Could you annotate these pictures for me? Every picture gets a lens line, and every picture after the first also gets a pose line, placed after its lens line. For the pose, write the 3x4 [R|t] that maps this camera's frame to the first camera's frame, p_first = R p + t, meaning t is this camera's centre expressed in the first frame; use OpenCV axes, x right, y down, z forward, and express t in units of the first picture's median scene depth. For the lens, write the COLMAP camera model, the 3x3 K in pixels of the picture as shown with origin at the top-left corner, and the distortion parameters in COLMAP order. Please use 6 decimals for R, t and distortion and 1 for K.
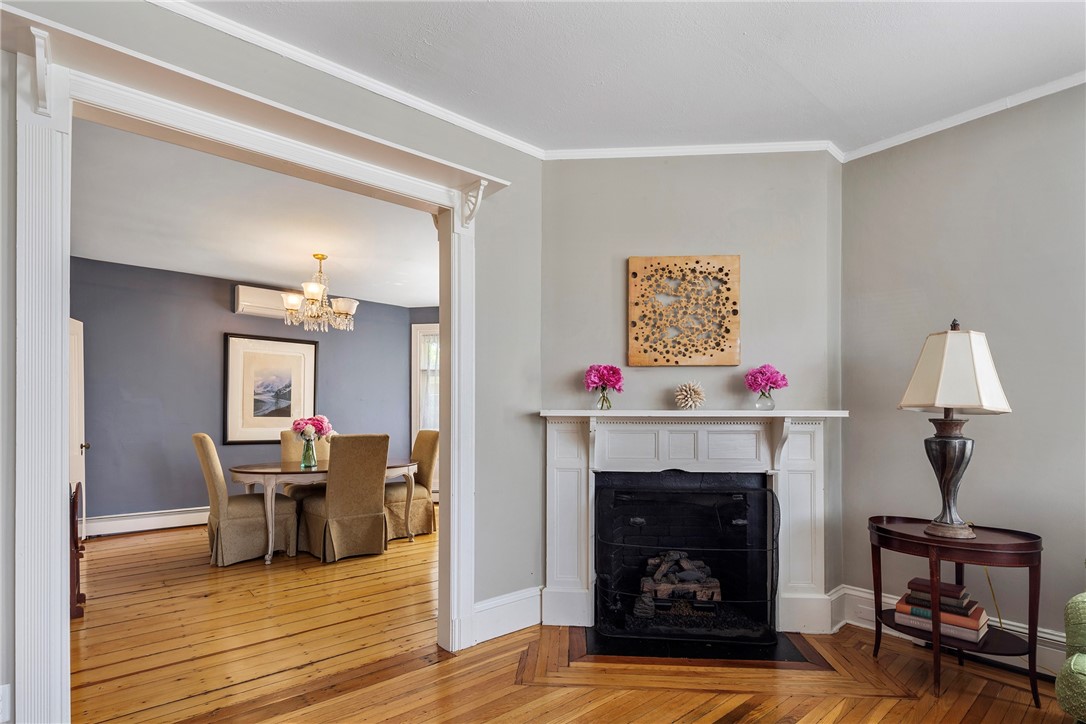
lens RADIAL K [[527.3, 0, 547.2], [0, 527.3, 408.8], [0, 0, 1]] dist [0.001591, -0.001060]
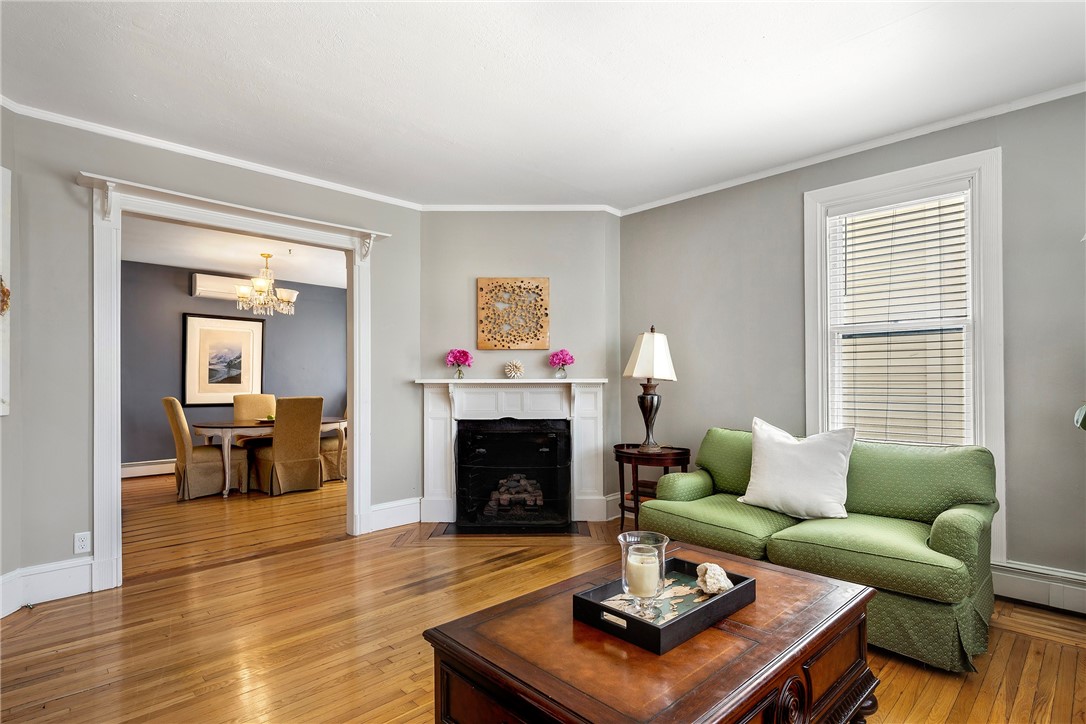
lens RADIAL K [[542.1, 0, 553.7], [0, 542.1, 372.4], [0, 0, 1]] dist [0.000901, 0.000193]
pose [[0.996956, -0.003748, 0.077871, 0.169827], [0.003775, 0.999993, -0.000194, -0.009894], [-0.077869, 0.000488, 0.996963, -0.385440]]
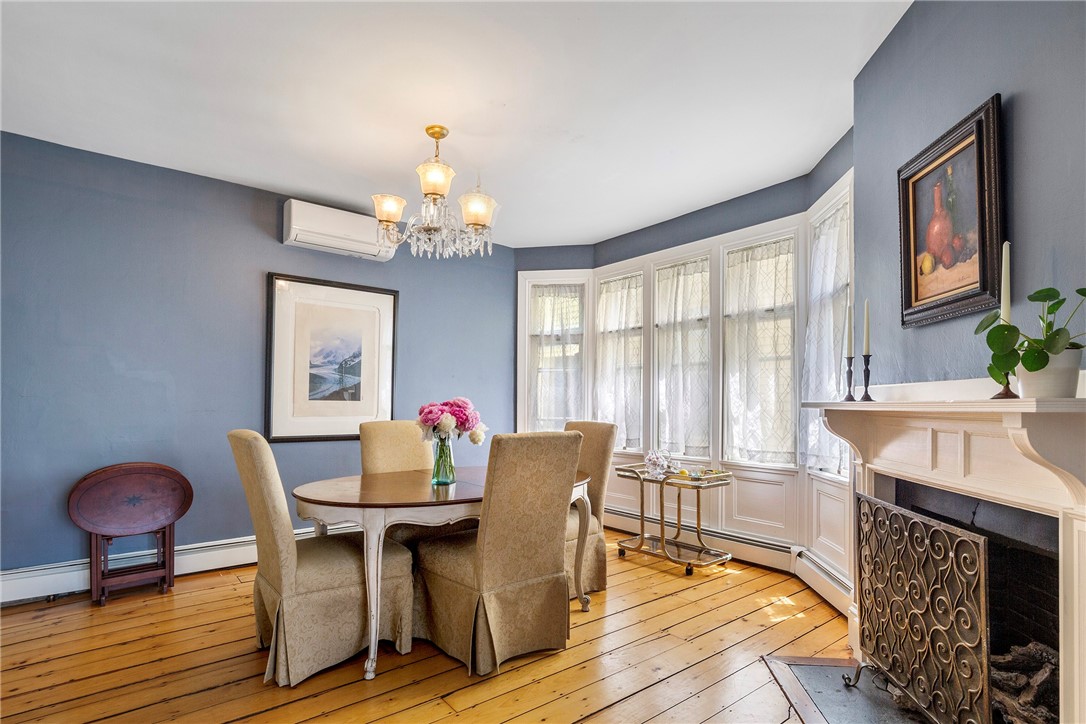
lens RADIAL K [[533.8, 0, 549.7], [0, 533.8, 396.2], [0, 0, 1]] dist [-0.000189, -0.002848]
pose [[0.999773, 0.003105, -0.021101, -0.338048], [-0.003084, 0.999995, 0.001029, 0.012080], [0.021104, -0.000964, 0.999777, 0.469711]]
